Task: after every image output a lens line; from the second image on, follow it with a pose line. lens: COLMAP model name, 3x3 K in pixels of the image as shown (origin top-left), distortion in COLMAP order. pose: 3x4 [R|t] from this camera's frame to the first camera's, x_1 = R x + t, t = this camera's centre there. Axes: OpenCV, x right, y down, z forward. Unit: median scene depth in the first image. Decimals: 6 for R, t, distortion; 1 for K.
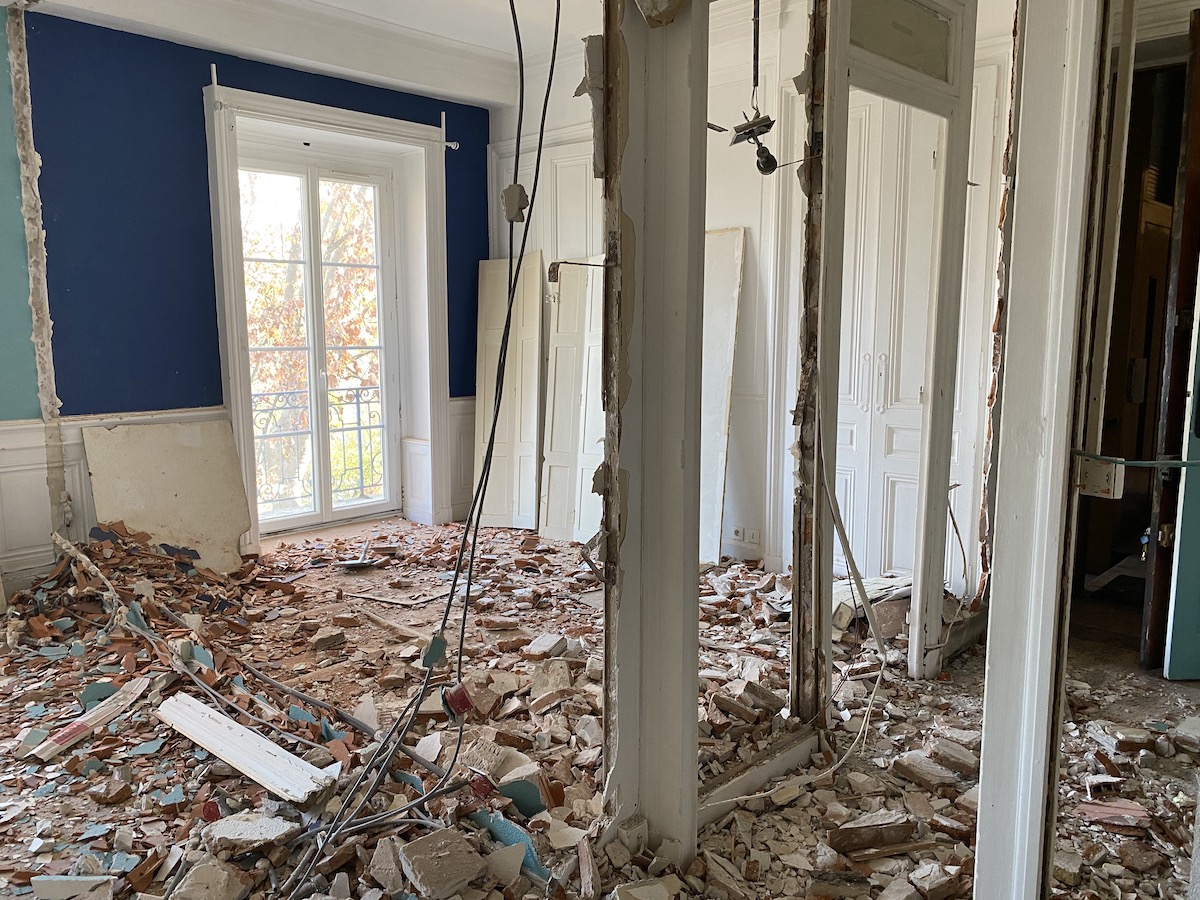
lens RADIAL K [[918.5, 0, 598.2], [0, 918.5, 441.1], [0, 0, 1]] dist [0.039983, -0.034658]
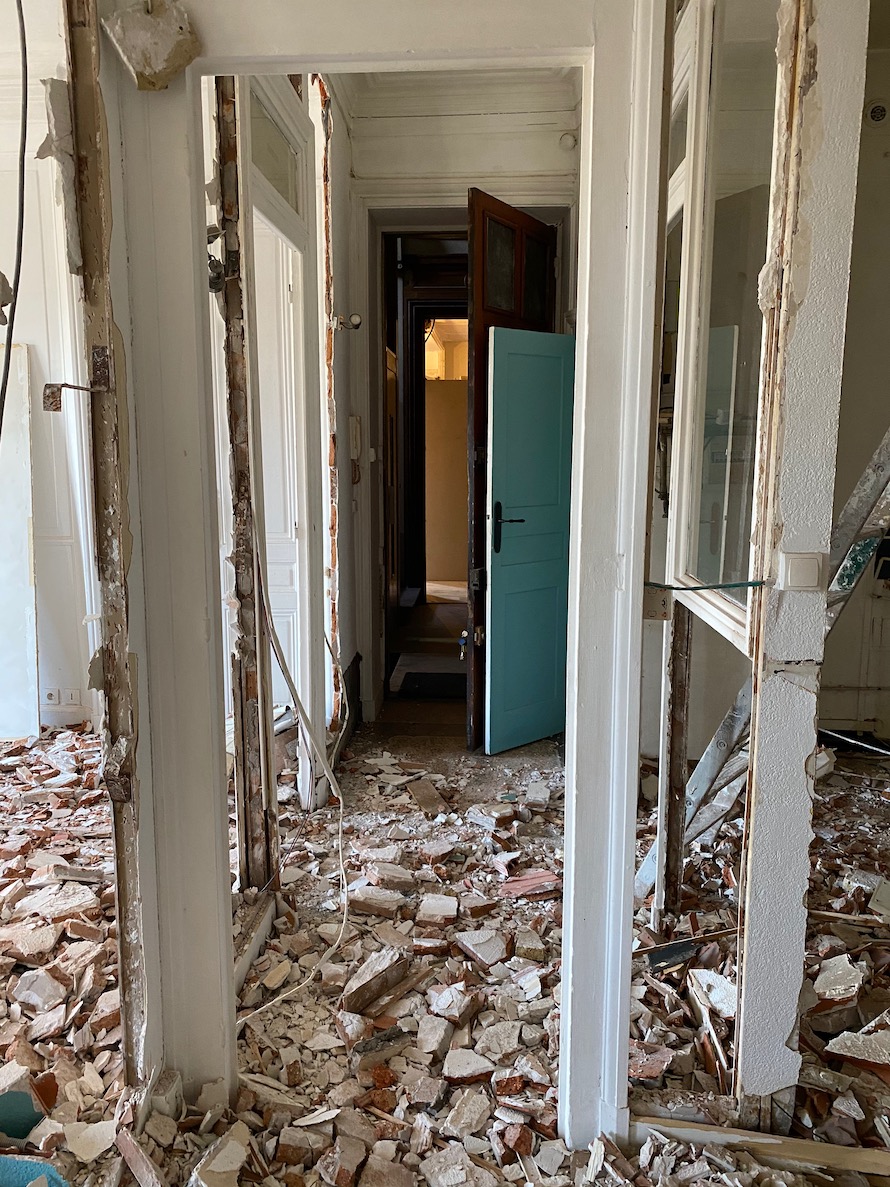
lens RADIAL K [[908.6, 0, 444.3], [0, 908.6, 580.3], [0, 0, 1]] dist [0.039983, -0.034658]
pose [[0.764436, -0.093973, 0.637814, -0.158740], [0.083884, 0.995408, 0.046122, -0.026947], [-0.639219, 0.018245, 0.768808, 0.138705]]
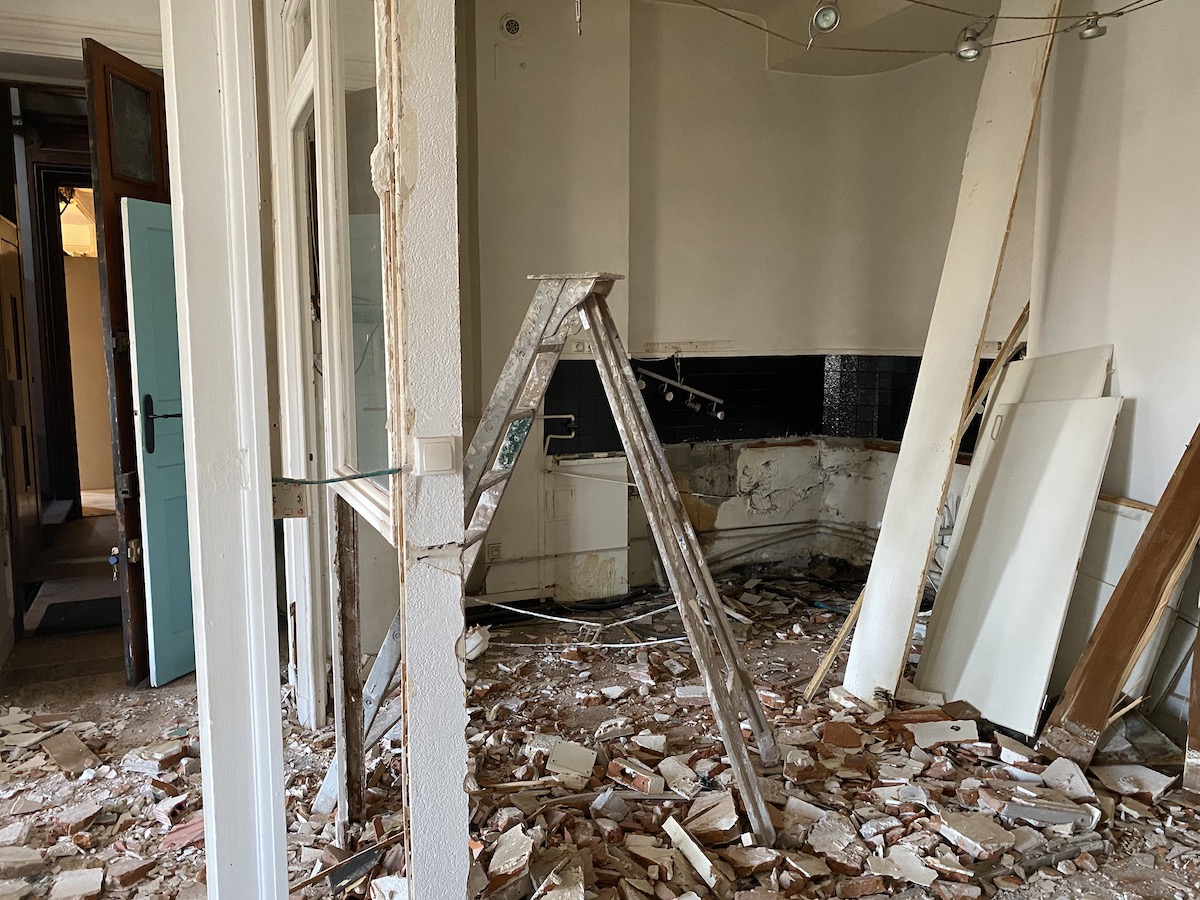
lens RADIAL K [[918.5, 0, 595.7], [0, 918.5, 437.6], [0, 0, 1]] dist [0.039983, -0.034658]
pose [[0.385472, -0.107585, 0.916426, -0.118634], [0.126450, 0.989969, 0.063030, -0.023053], [-0.914014, 0.091585, 0.395209, 0.120405]]
